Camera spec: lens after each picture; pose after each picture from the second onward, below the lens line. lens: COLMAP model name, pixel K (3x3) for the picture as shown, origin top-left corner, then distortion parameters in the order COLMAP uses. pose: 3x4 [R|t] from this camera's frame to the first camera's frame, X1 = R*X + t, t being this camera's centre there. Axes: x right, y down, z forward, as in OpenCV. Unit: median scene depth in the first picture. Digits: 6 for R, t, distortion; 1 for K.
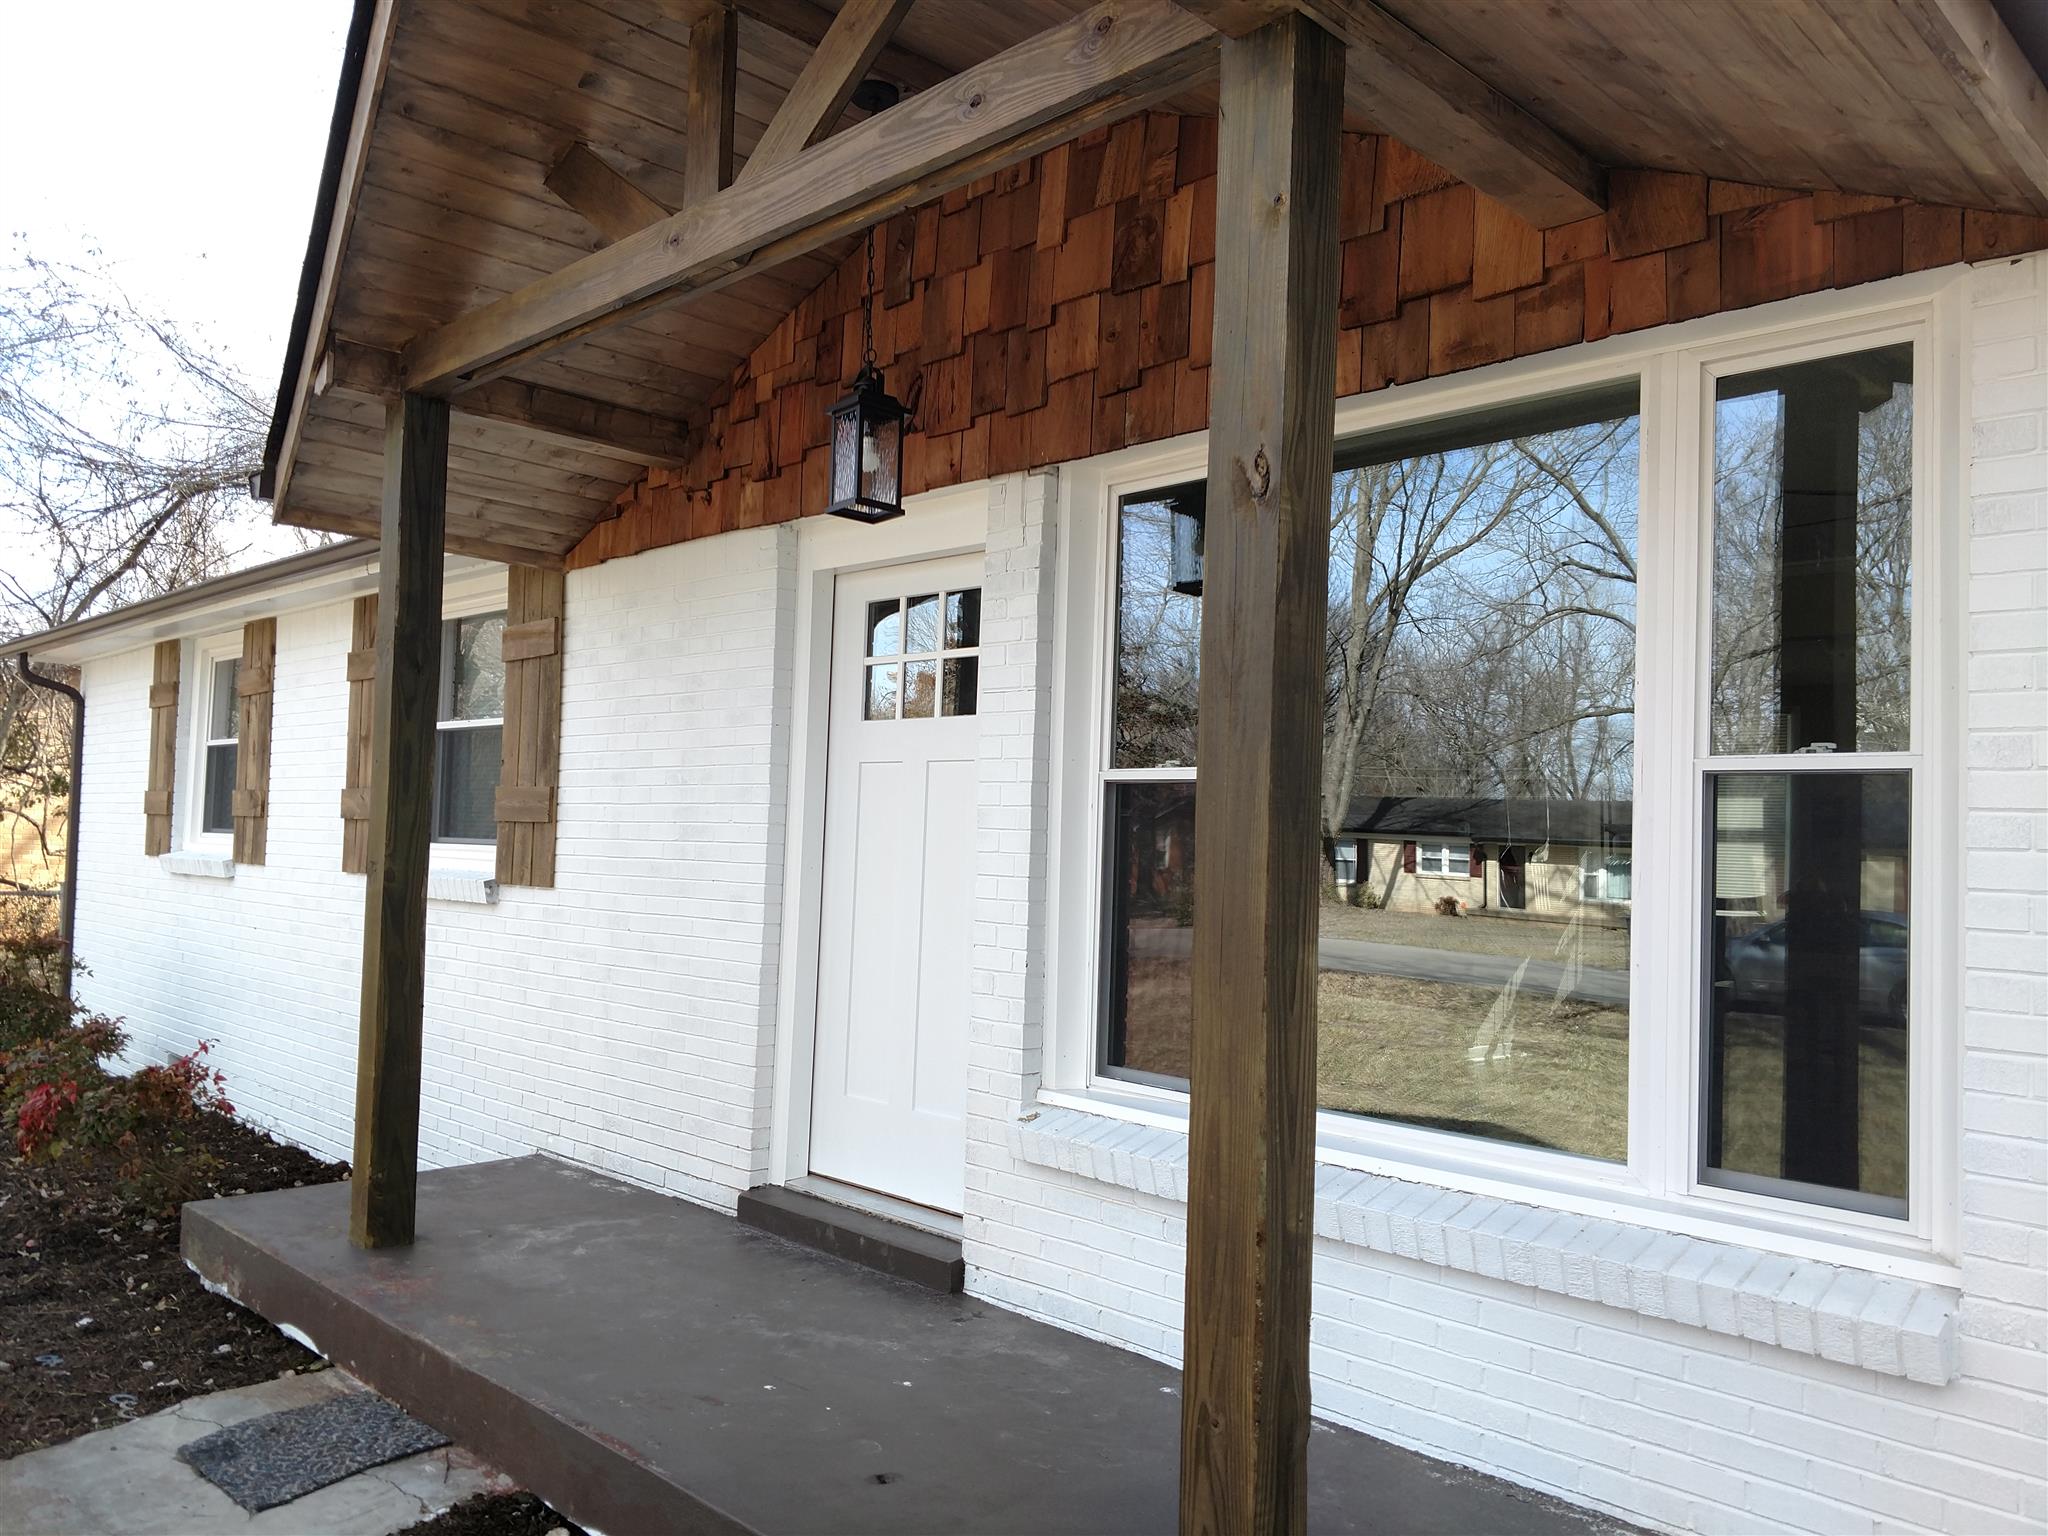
lens RADIAL K [[1540.8, 0, 1026.5], [0, 1540.8, 767.5], [0, 0, 1]] dist [0.056823, -0.057683]
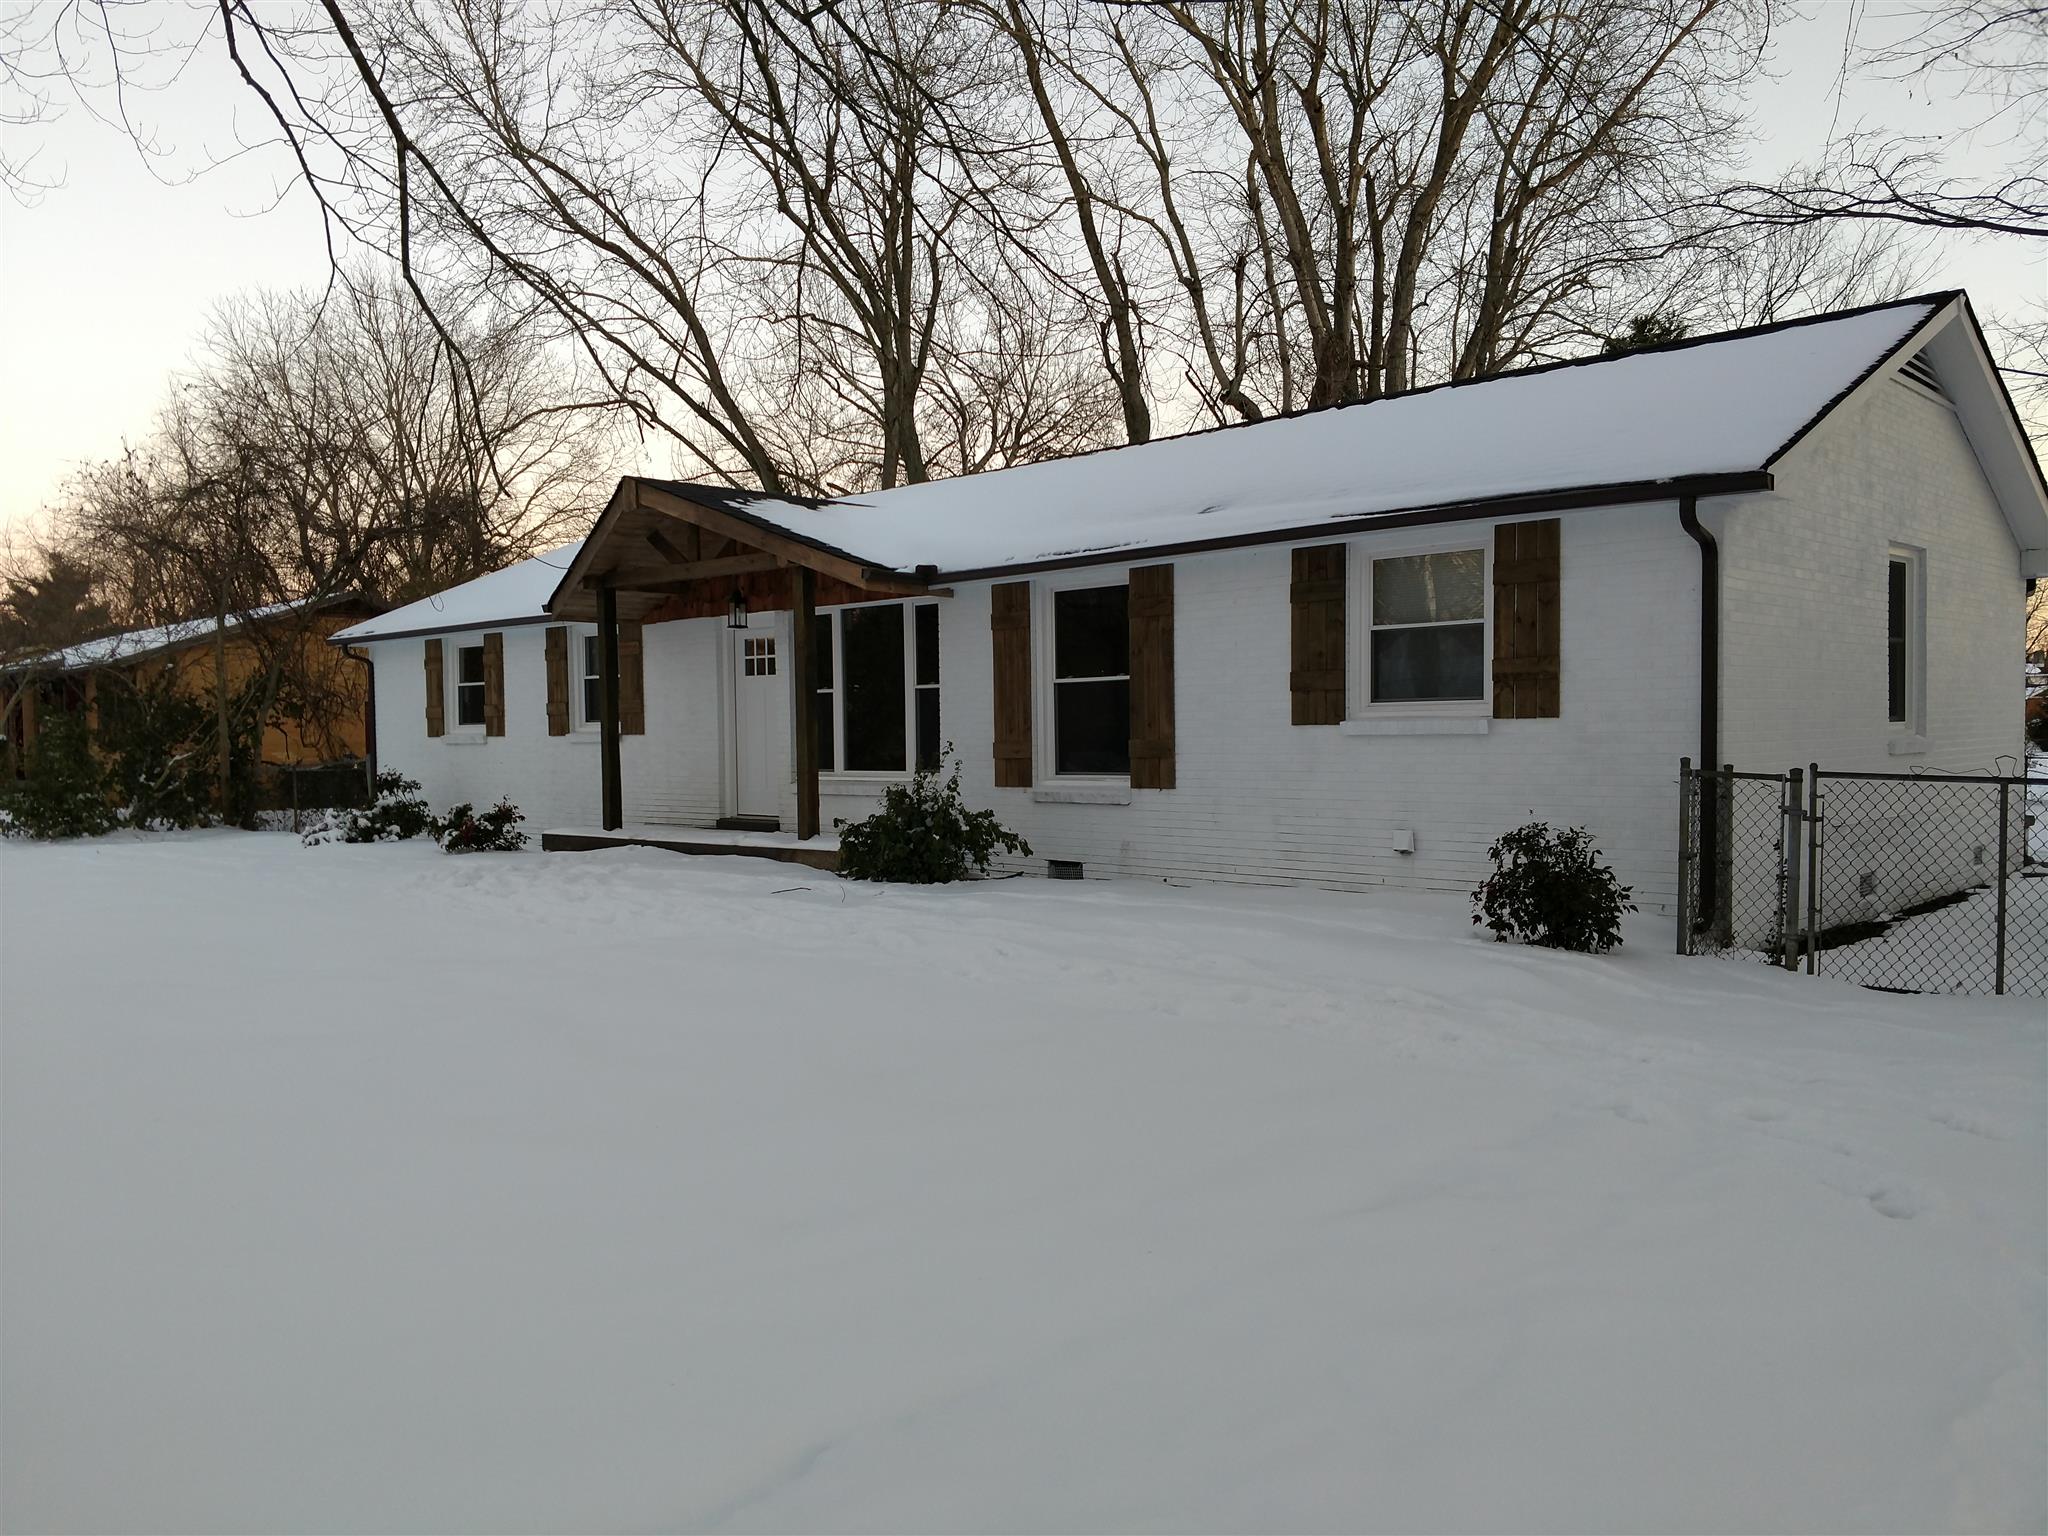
lens RADIAL K [[1540.8, 0, 1022.4], [0, 1540.8, 774.9], [0, 0, 1]] dist [0.056823, -0.057683]
pose [[0.998349, -0.047724, 0.031964, 0.218618], [0.044905, 0.995472, 0.083775, -0.040985], [-0.035817, -0.082201, 0.995972, -1.373386]]
